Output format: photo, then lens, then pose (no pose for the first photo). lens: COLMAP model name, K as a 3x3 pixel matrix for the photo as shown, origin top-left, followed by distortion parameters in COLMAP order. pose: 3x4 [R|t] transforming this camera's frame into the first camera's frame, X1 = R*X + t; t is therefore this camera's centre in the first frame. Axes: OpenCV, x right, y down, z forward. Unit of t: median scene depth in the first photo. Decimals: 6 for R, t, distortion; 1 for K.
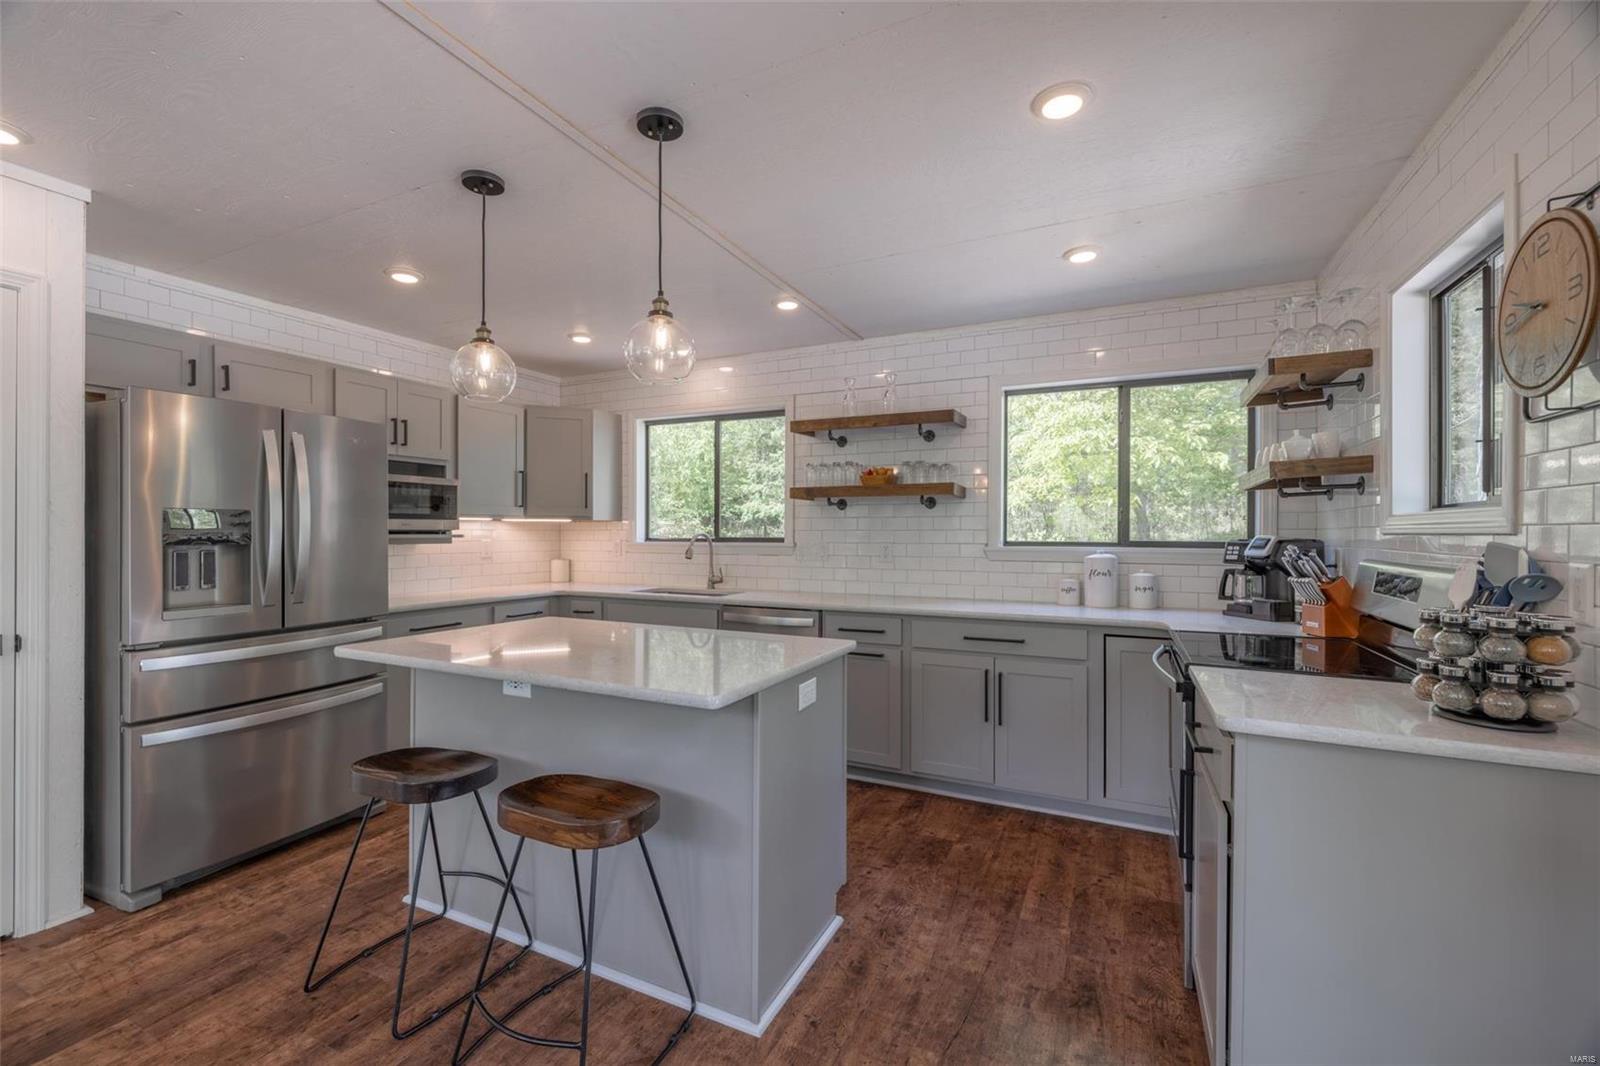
lens RADIAL K [[669.0, 0, 795.8], [0, 669.0, 531.8], [0, 0, 1]] dist [-0.001533, -0.000243]
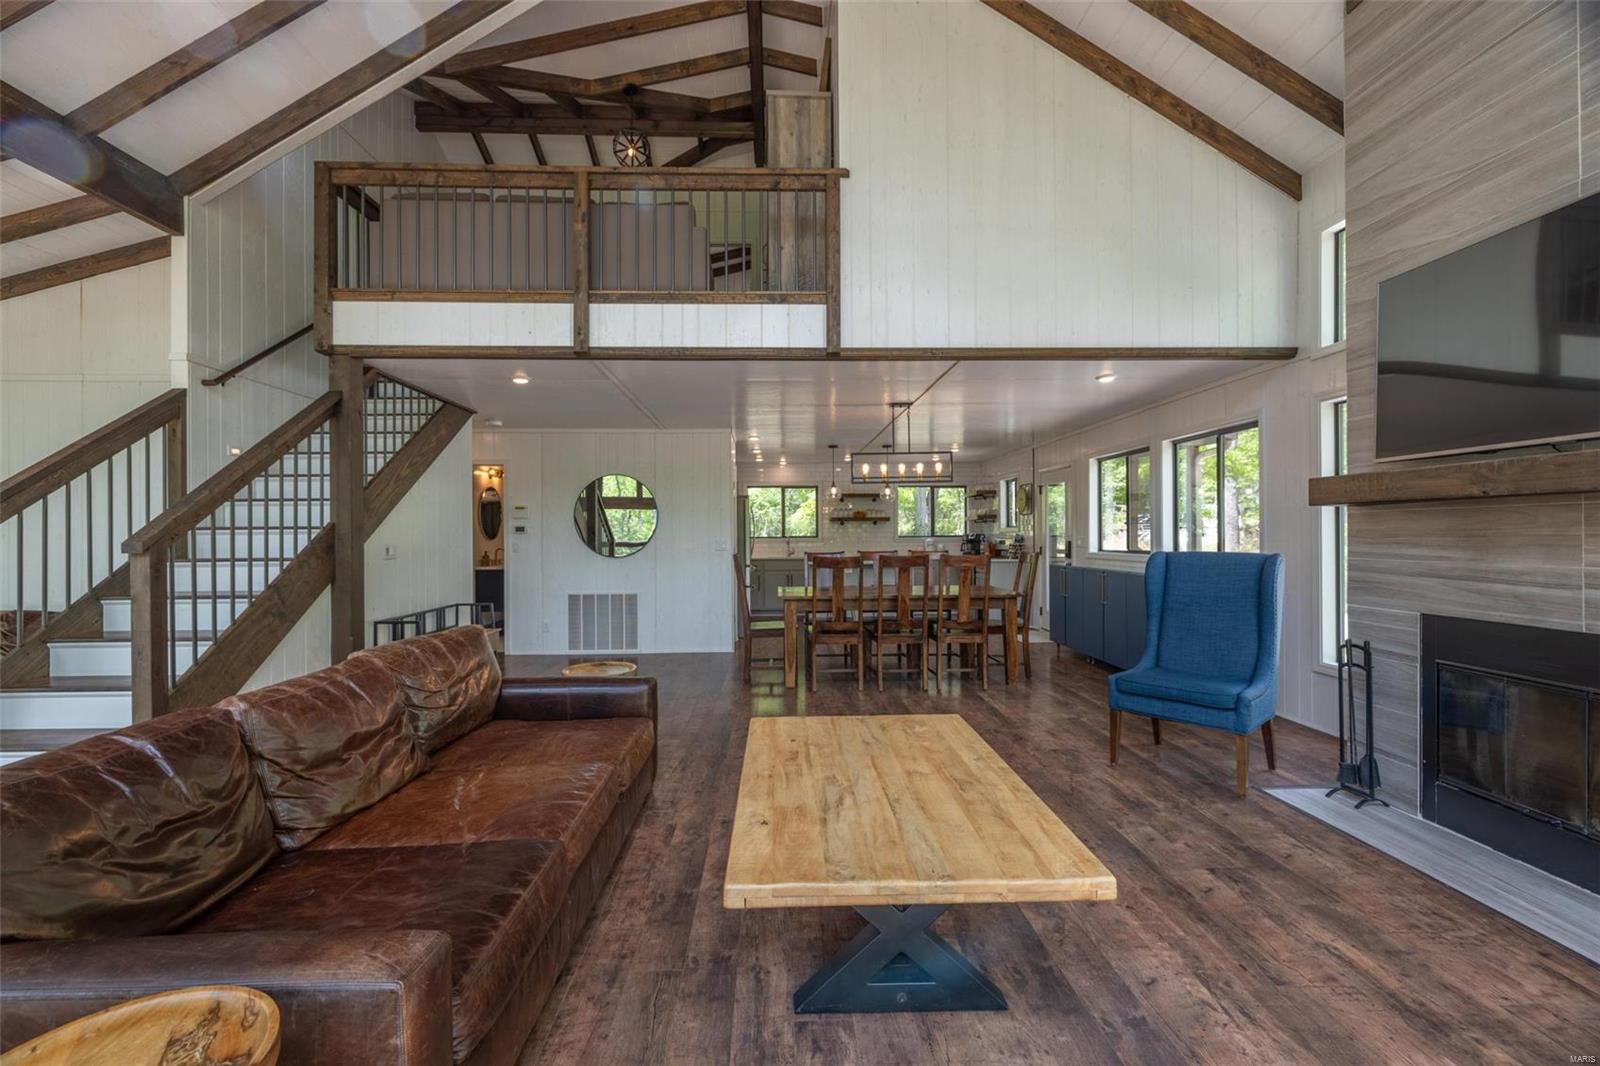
lens RADIAL K [[661.4, 0, 794.8], [0, 661.4, 531.3], [0, 0, 1]] dist [-0.001472, 0.000334]
pose [[0.883905, -0.007781, 0.467602, -1.607788], [0.011075, 0.999929, -0.004297, 0.000541], [-0.467536, 0.008976, 0.883929, -1.525612]]
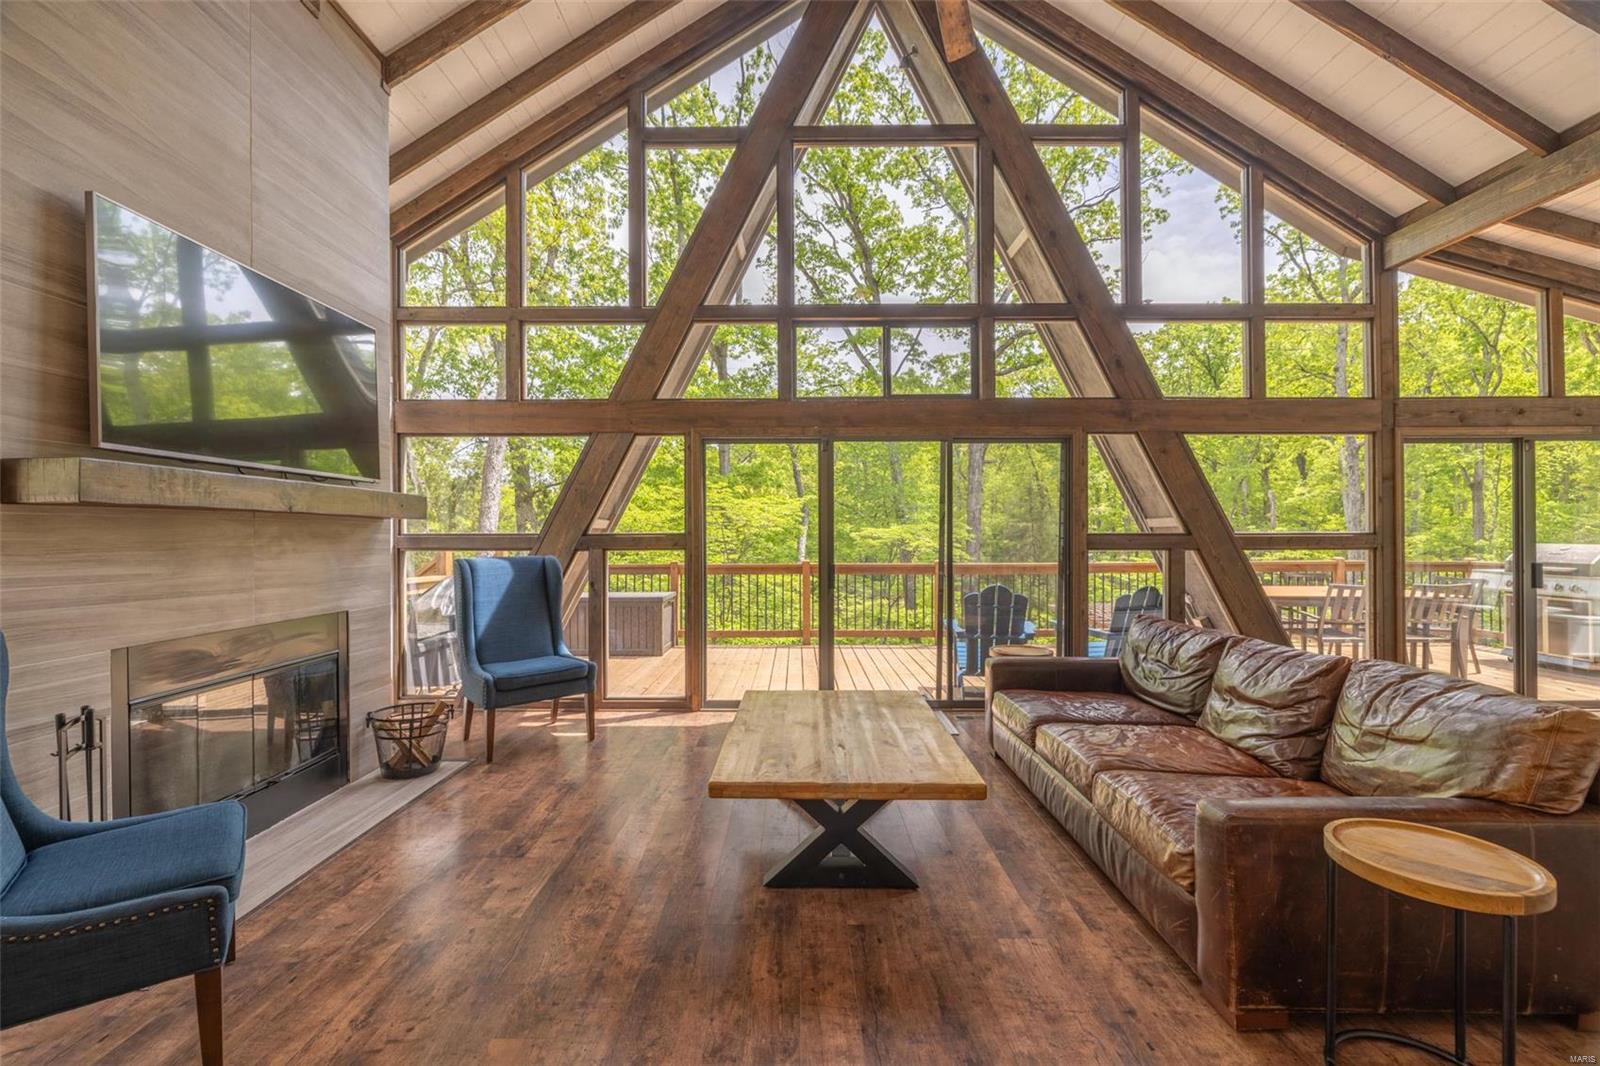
lens RADIAL K [[669.0, 0, 795.8], [0, 669.0, 531.8], [0, 0, 1]] dist [-0.001533, -0.000243]
pose [[-0.902718, -0.002604, -0.430225, -0.839406], [-0.000740, 0.999990, -0.004501, -0.004076], [0.430232, -0.003745, -0.902711, -0.274711]]
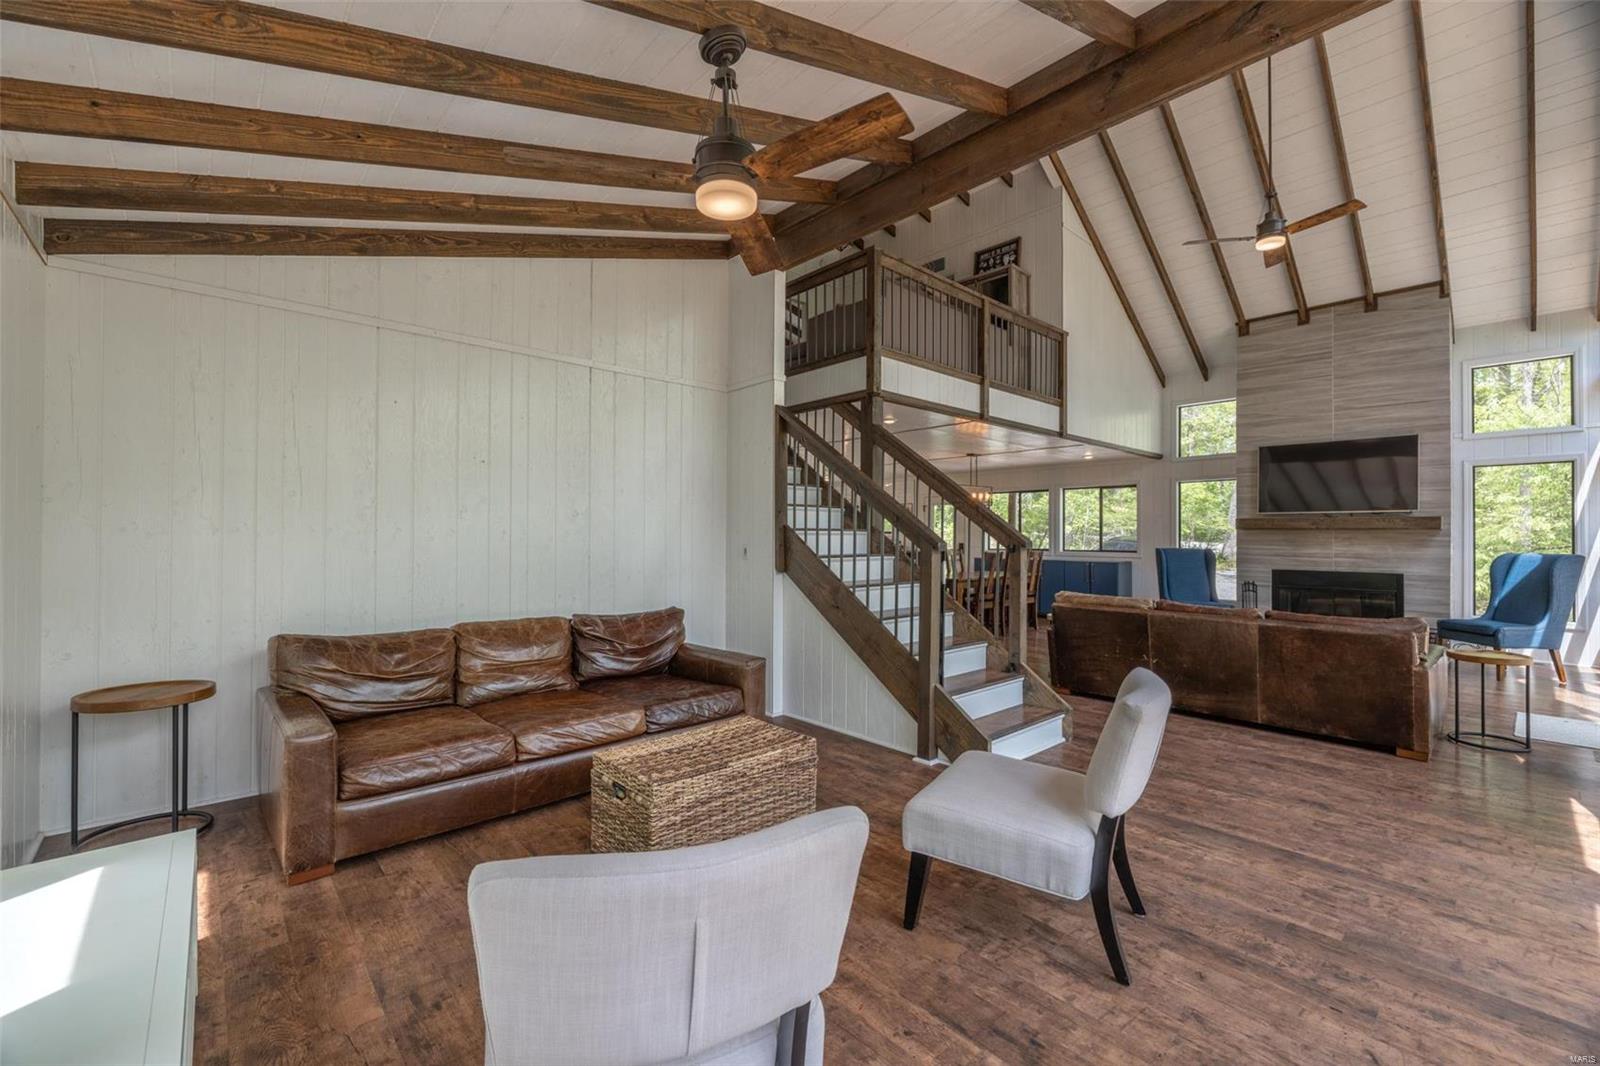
lens RADIAL K [[661.4, 0, 794.8], [0, 661.4, 531.3], [0, 0, 1]] dist [-0.001472, 0.000334]
pose [[0.376626, 0.003854, 0.926357, -3.298592], [-0.000961, 0.999992, -0.003770, -0.013327], [-0.926365, 0.000530, 0.376627, -0.476434]]
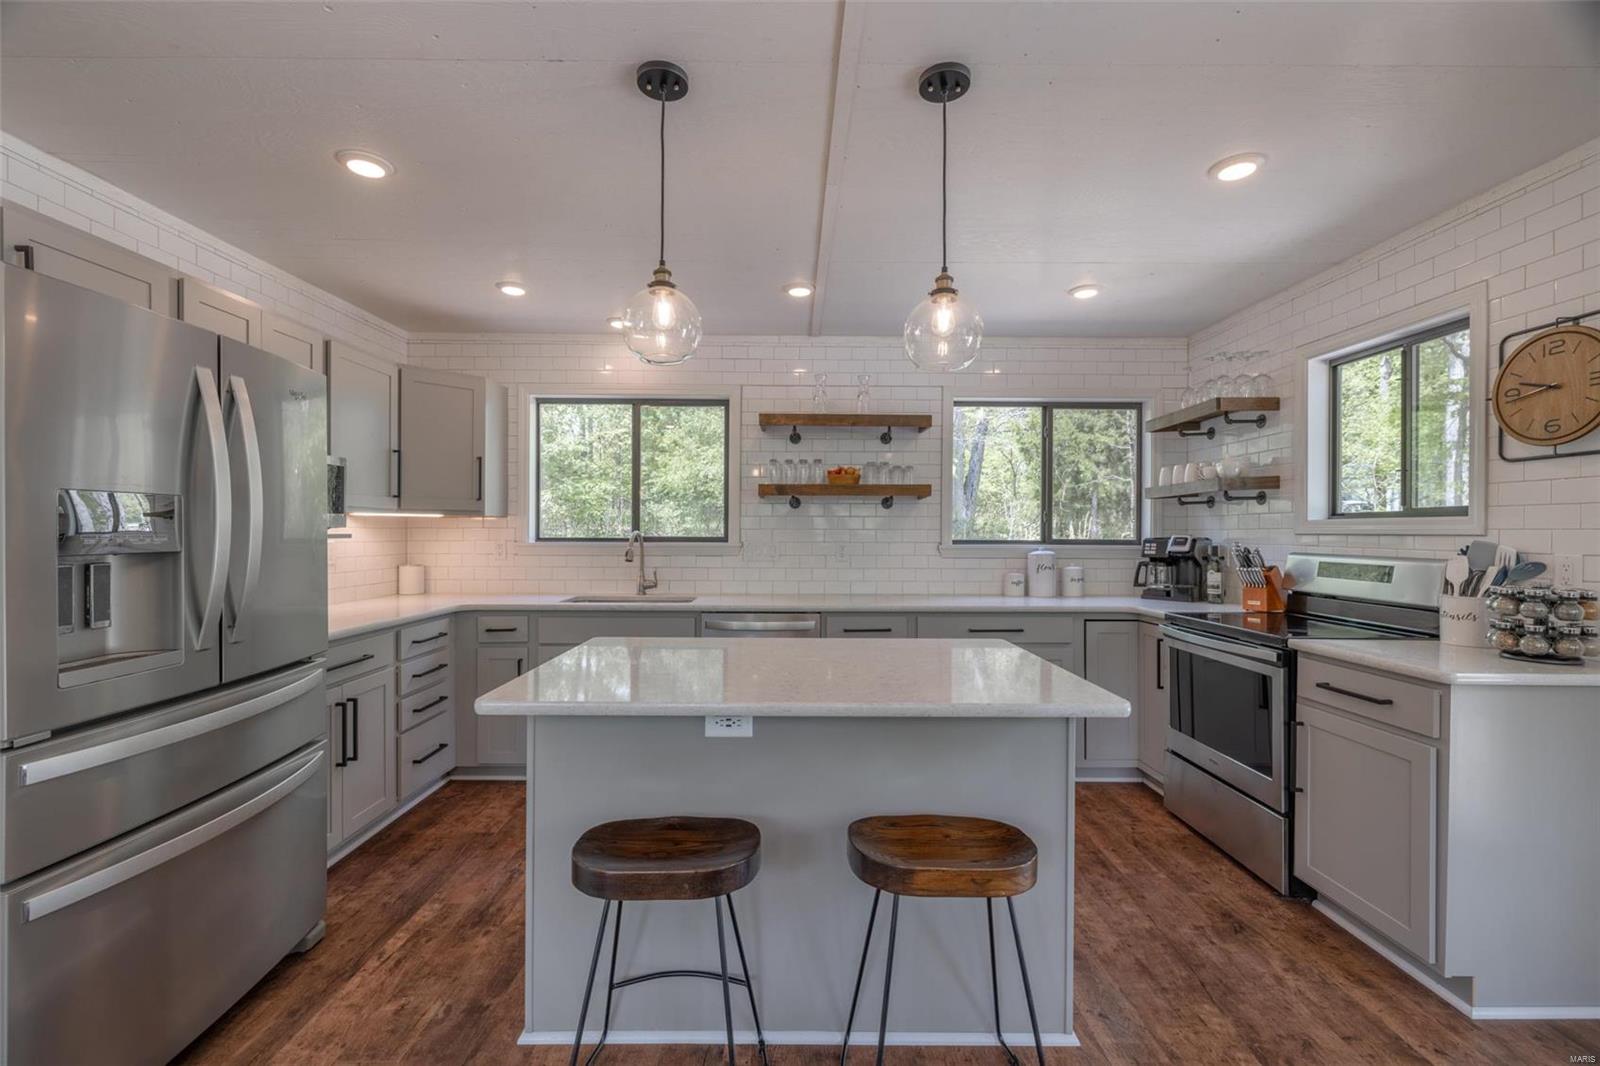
lens RADIAL K [[669.0, 0, 782.8], [0, 669.0, 532.2], [0, 0, 1]] dist [-0.001800, -0.000322]
pose [[0.897418, 0.000721, 0.441181, -0.443756], [-0.002727, 0.999989, 0.003913, -0.002069], [-0.441173, -0.004715, 0.897410, 0.156982]]
